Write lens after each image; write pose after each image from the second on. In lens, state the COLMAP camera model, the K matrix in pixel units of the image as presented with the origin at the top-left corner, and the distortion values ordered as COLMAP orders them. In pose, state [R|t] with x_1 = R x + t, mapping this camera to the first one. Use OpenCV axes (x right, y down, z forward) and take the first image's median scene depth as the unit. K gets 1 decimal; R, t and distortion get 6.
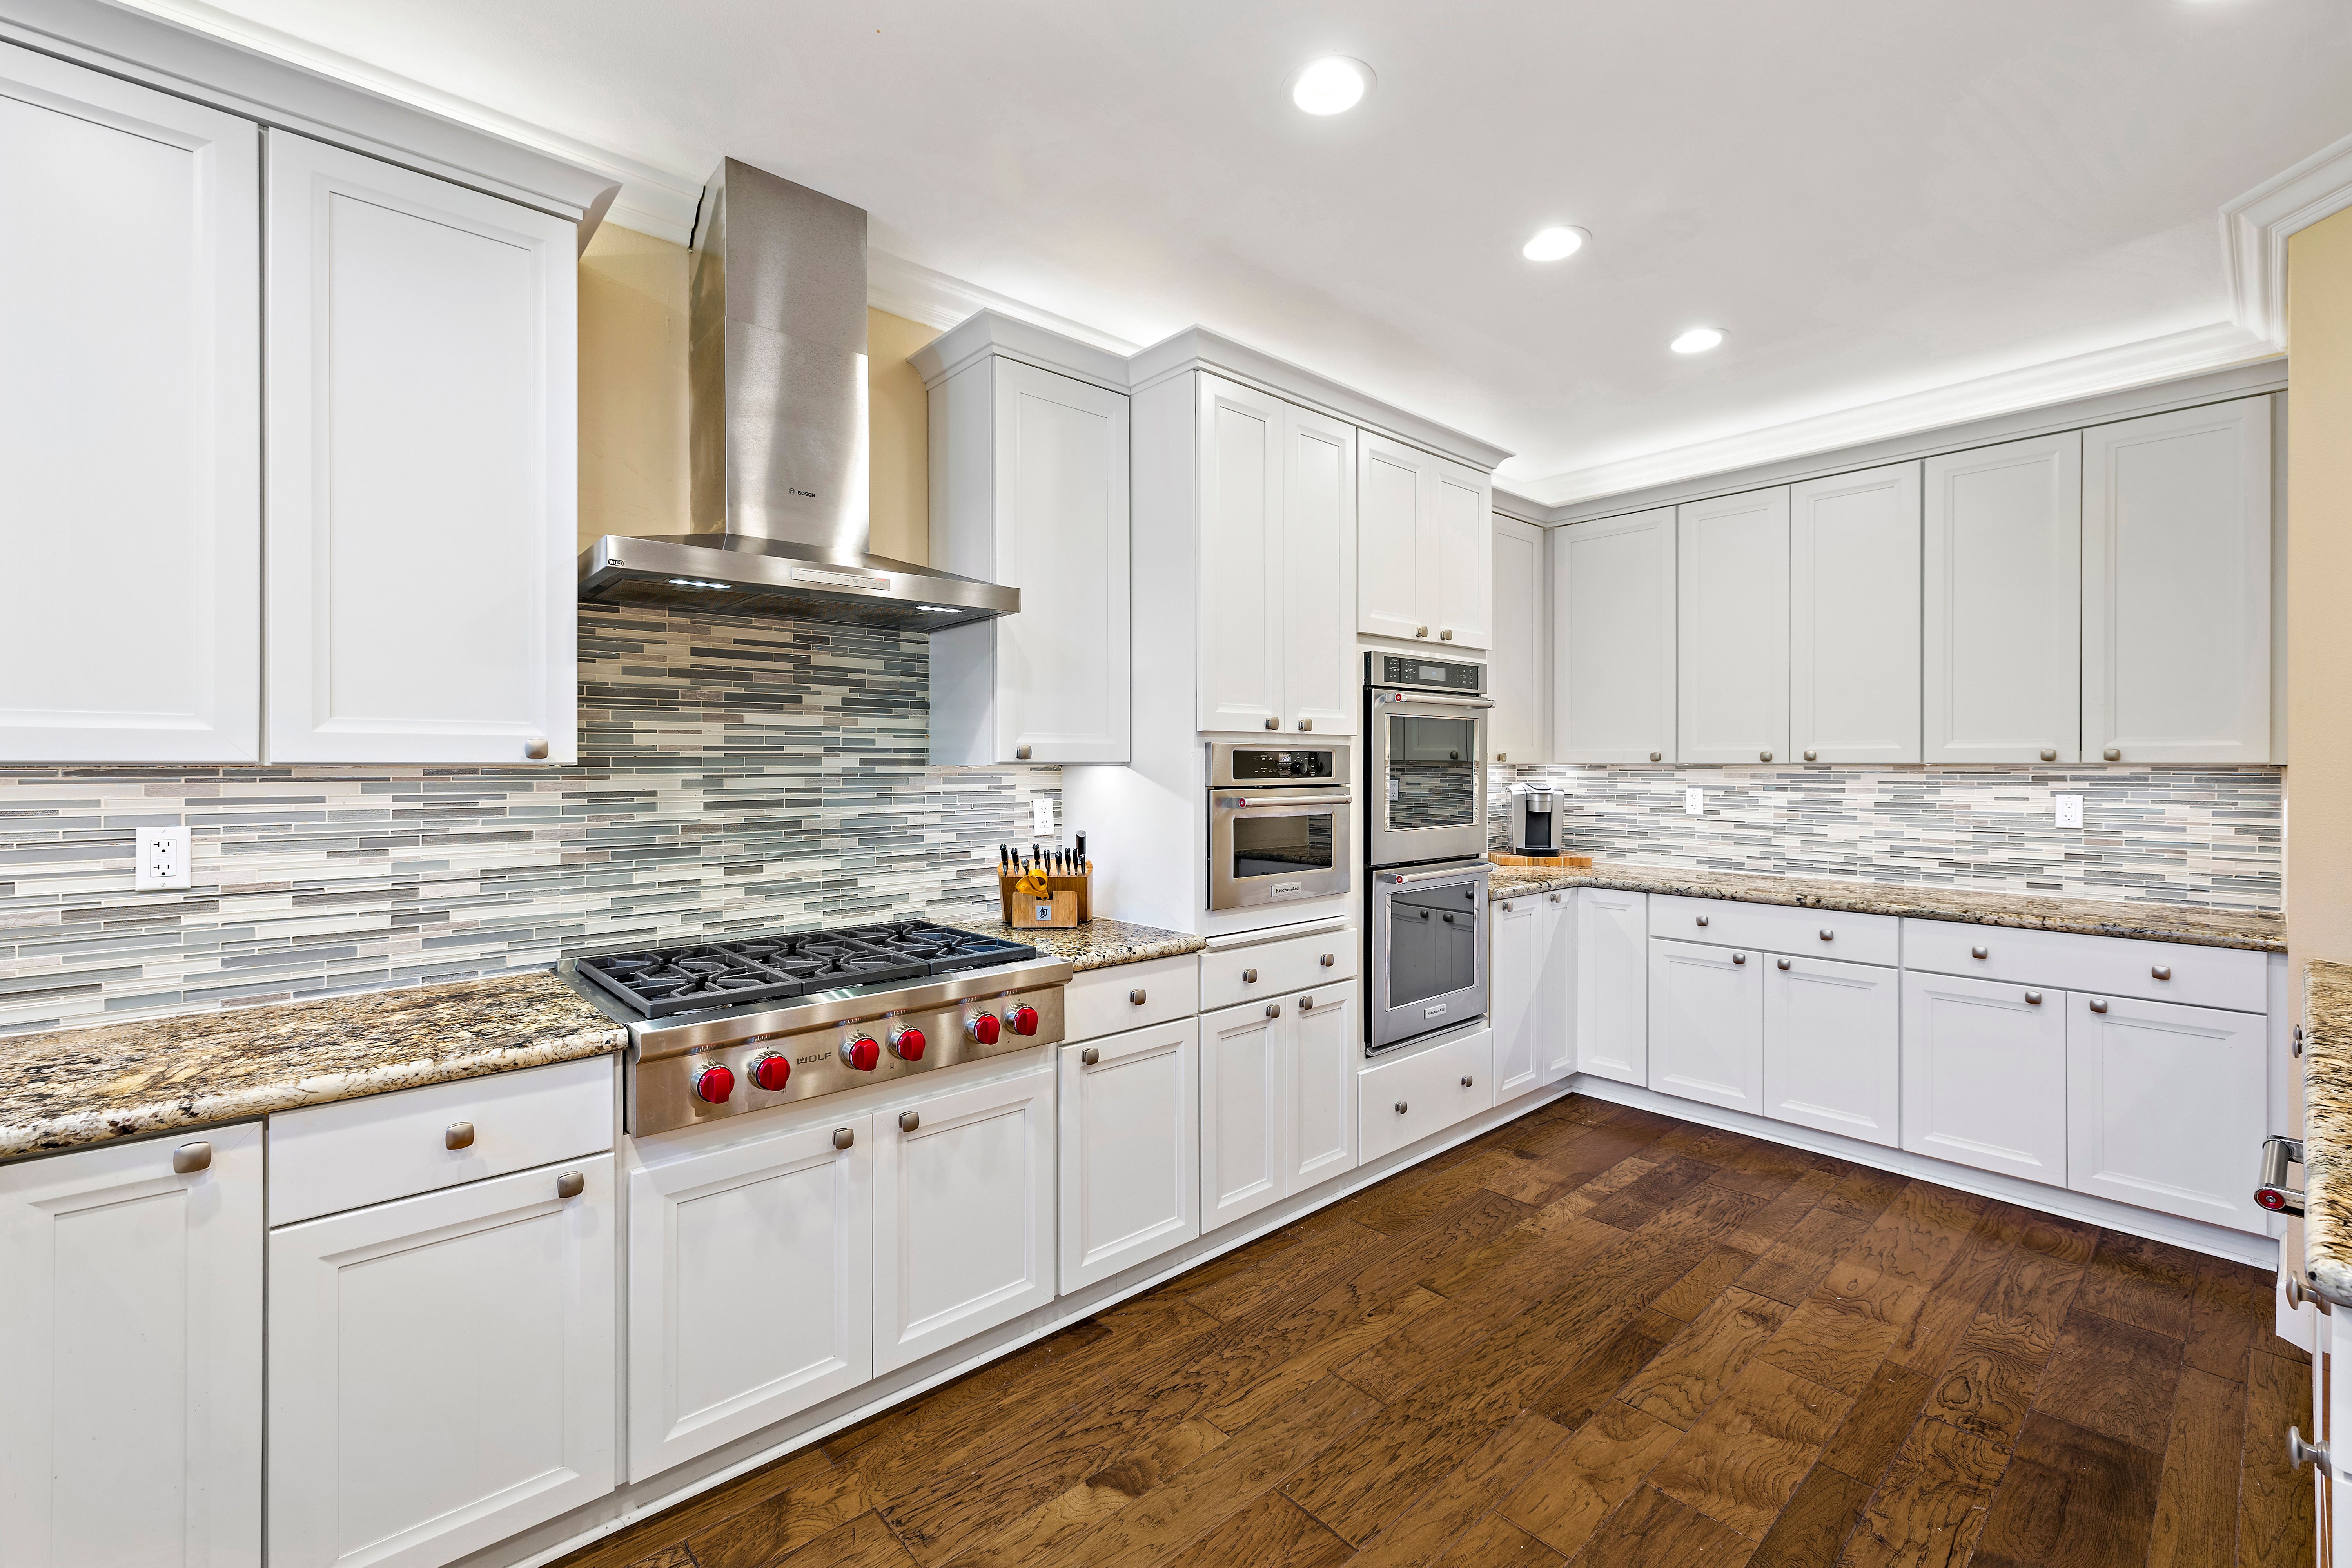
lens RADIAL K [[991.1, 0, 1165.3], [0, 991.1, 768.9], [0, 0, 1]] dist [0.001887, 0.000547]
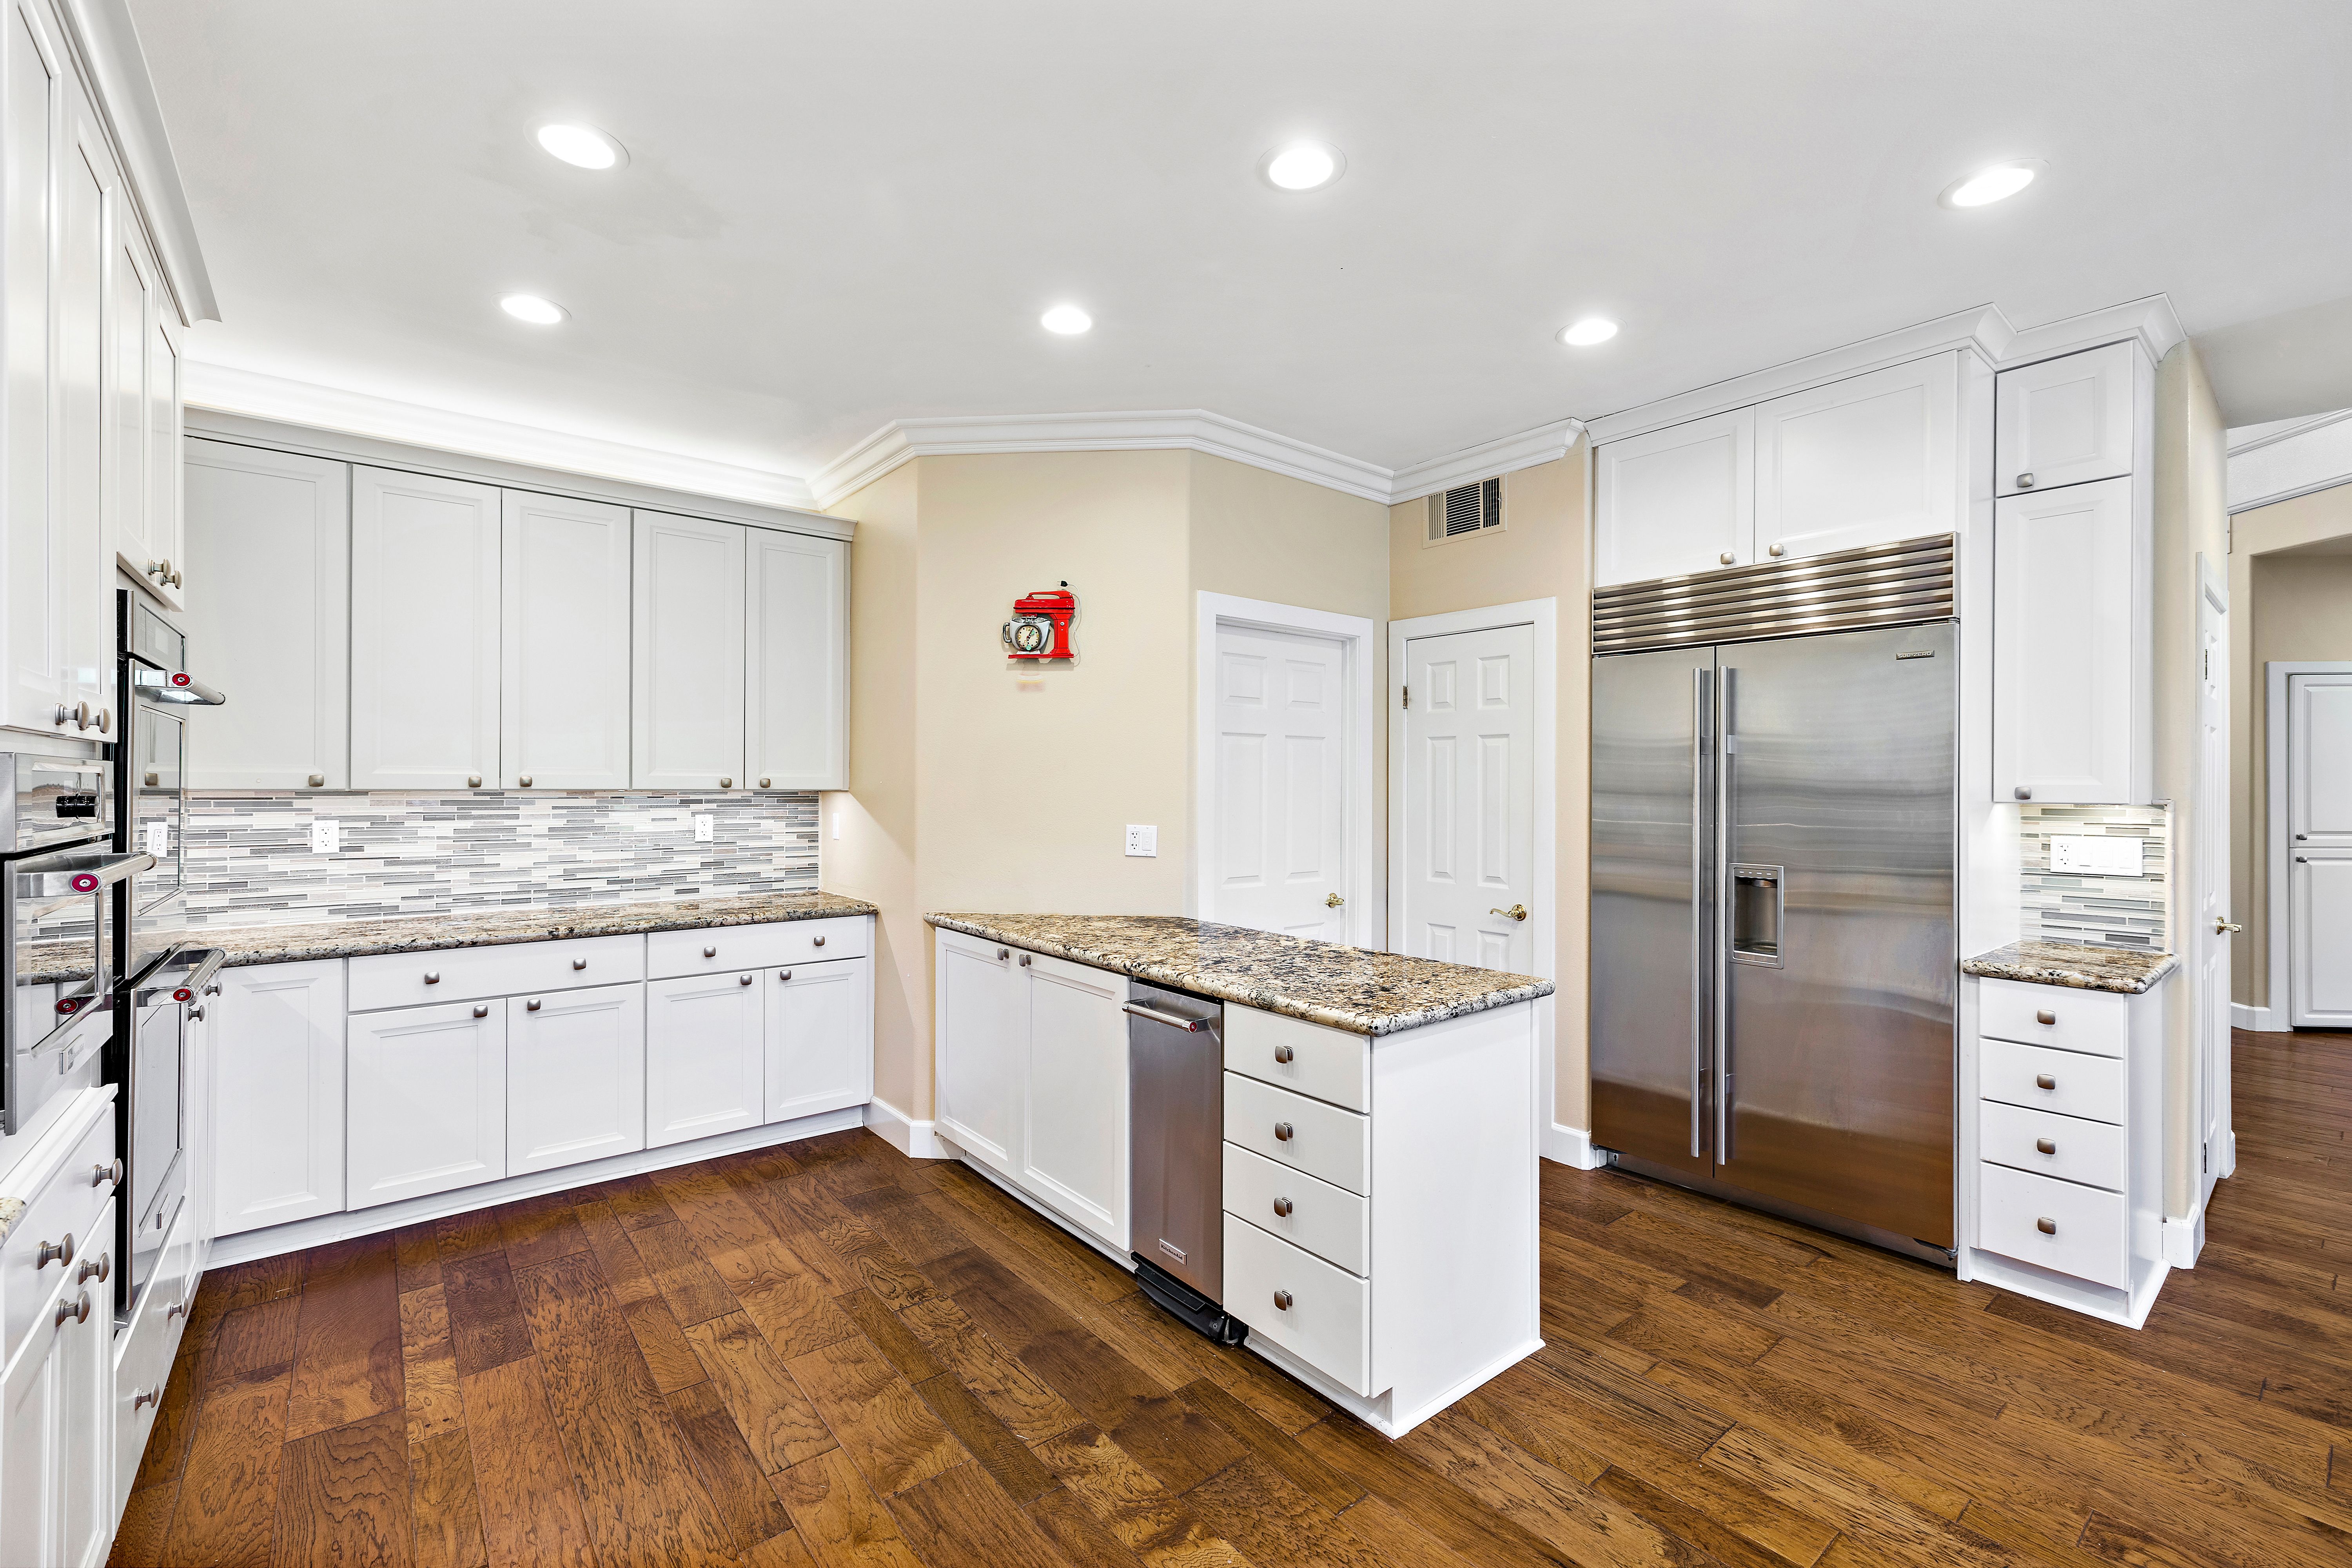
lens RADIAL K [[988.2, 0, 1176.0], [0, 988.2, 784.0], [0, 0, 1]] dist [0.002089, 0.000396]
pose [[0.042425, 0.001940, 0.999098, -0.322322], [0.001836, 0.999996, -0.002020, -0.009161], [-0.999098, 0.001920, 0.042422, 0.404637]]
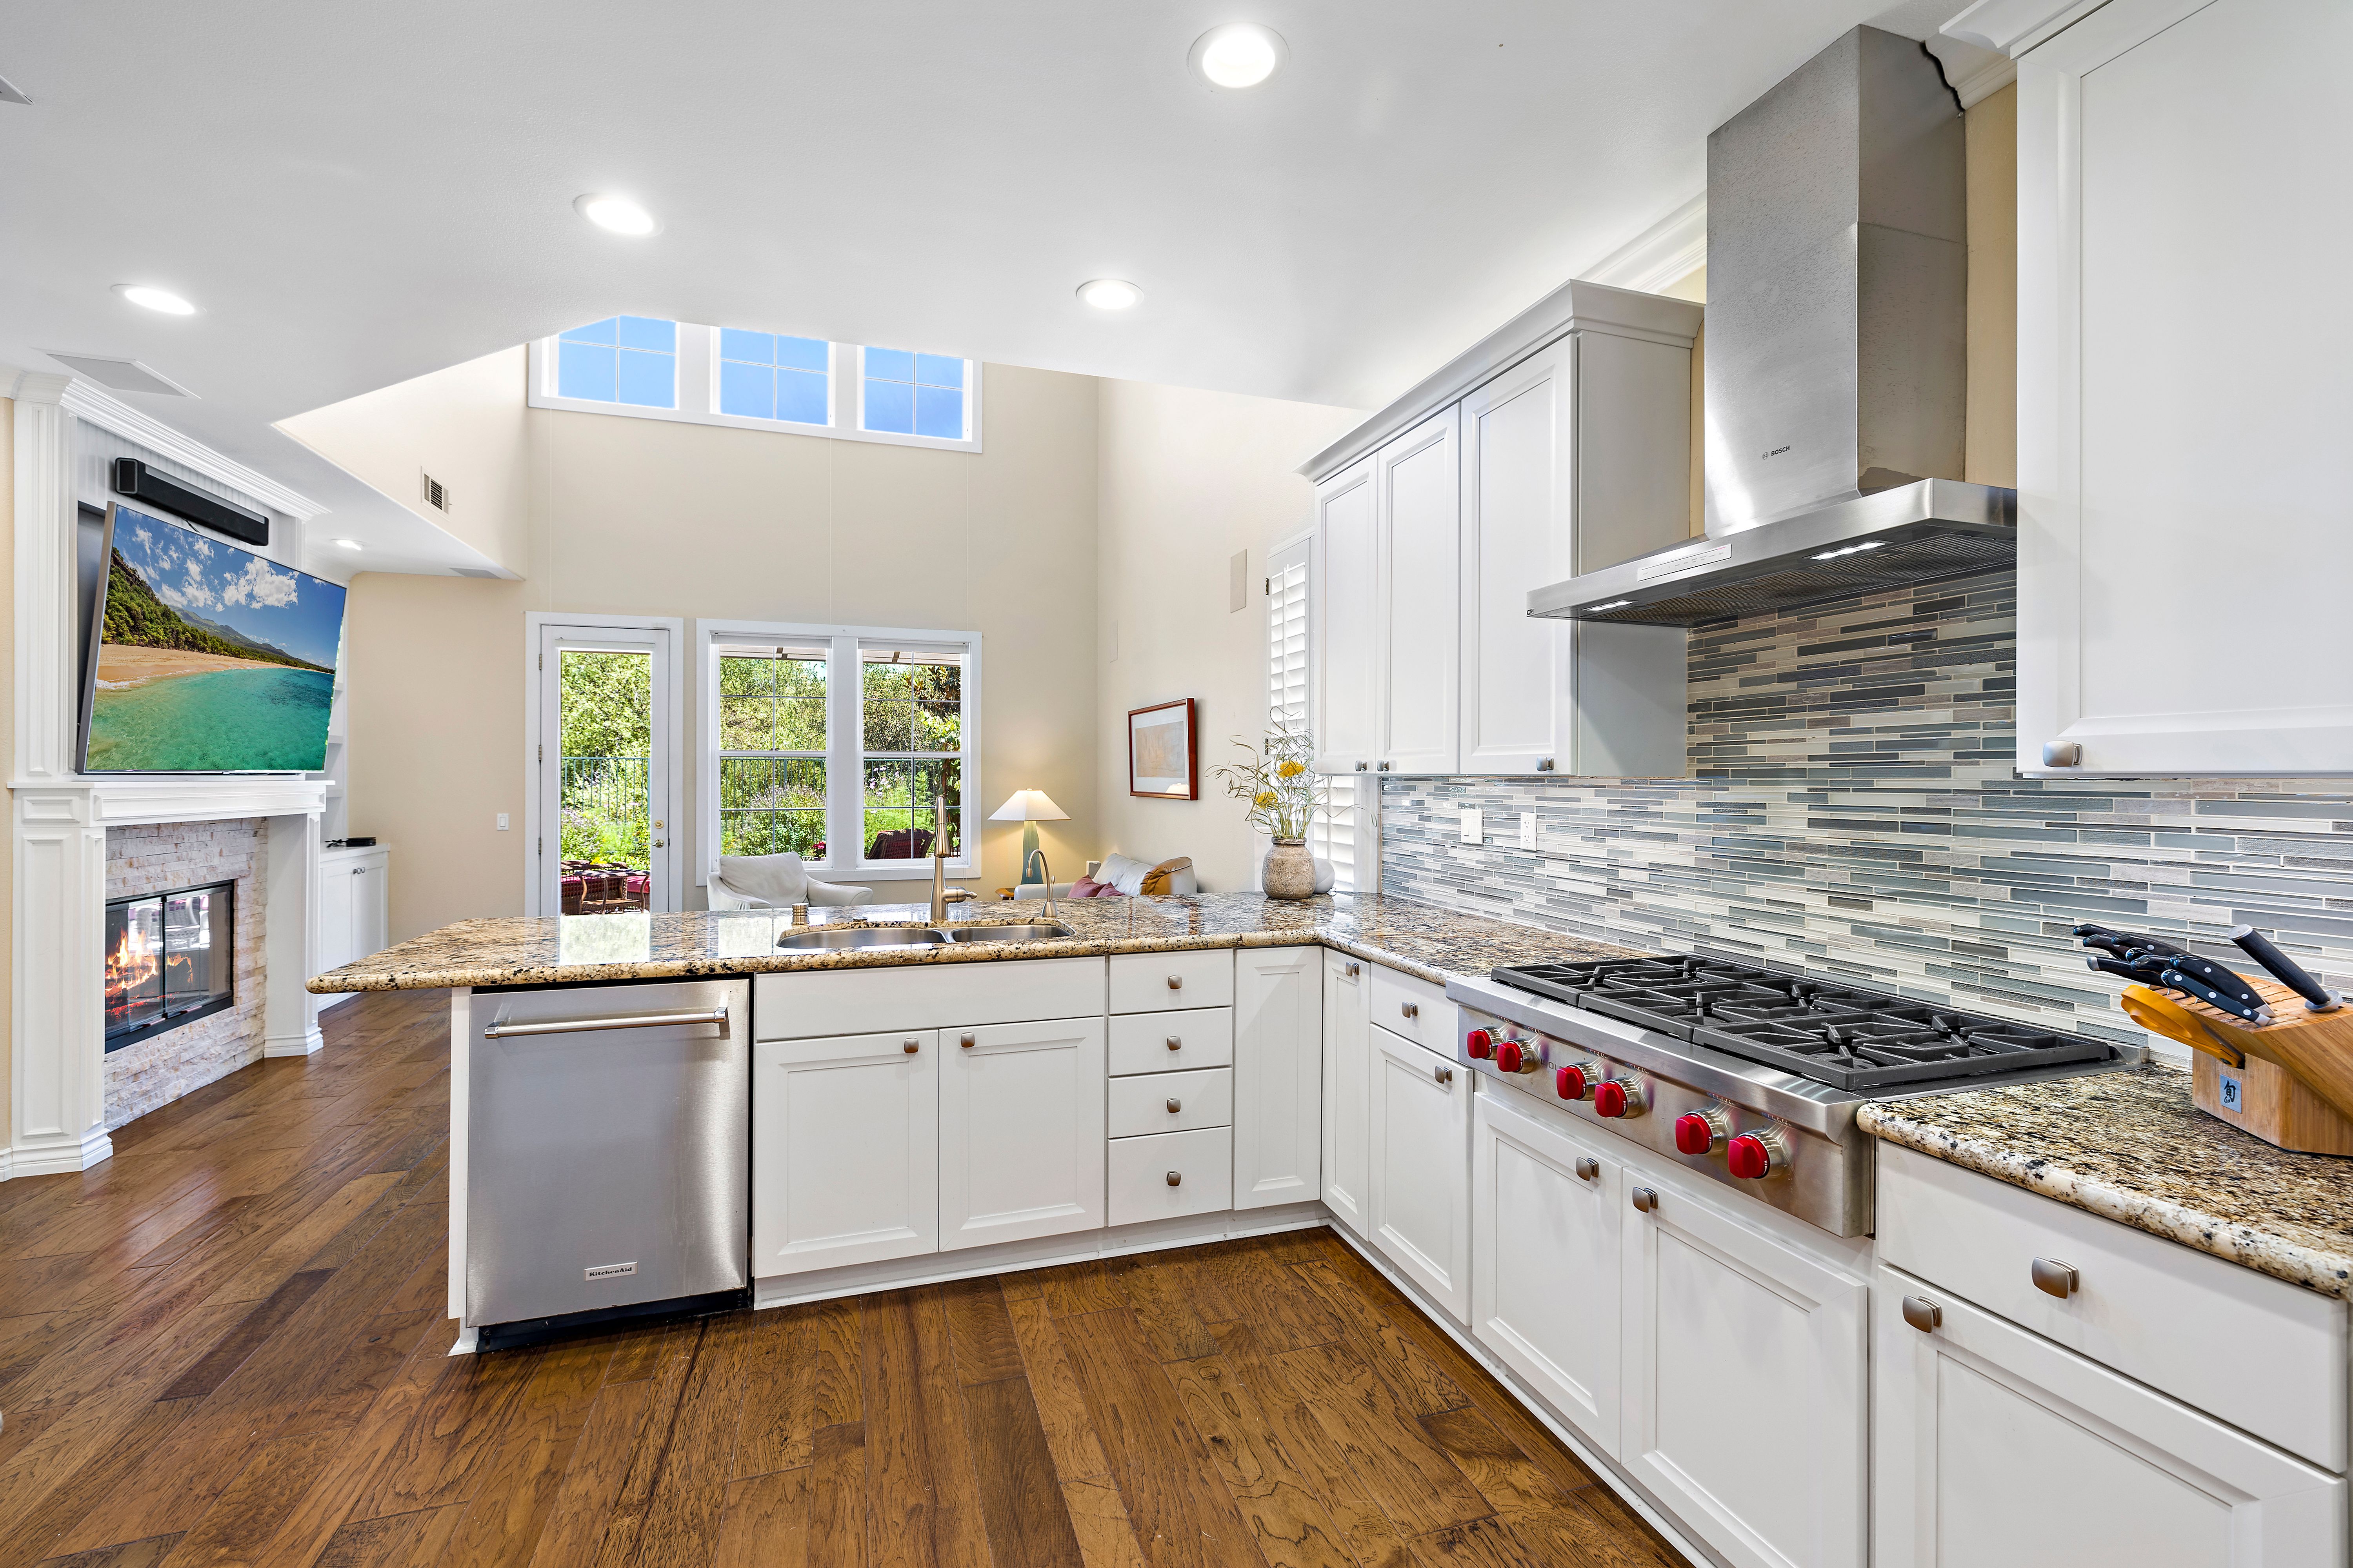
lens RADIAL K [[996.0, 0, 1176.3], [0, 996.0, 776.0], [0, 0, 1]] dist [0.003174, 0.000247]
pose [[-0.393465, -0.000210, -0.919340, 0.457422], [-0.006586, 0.999975, 0.002591, -0.002564], [0.919316, 0.007074, -0.393456, 0.652642]]
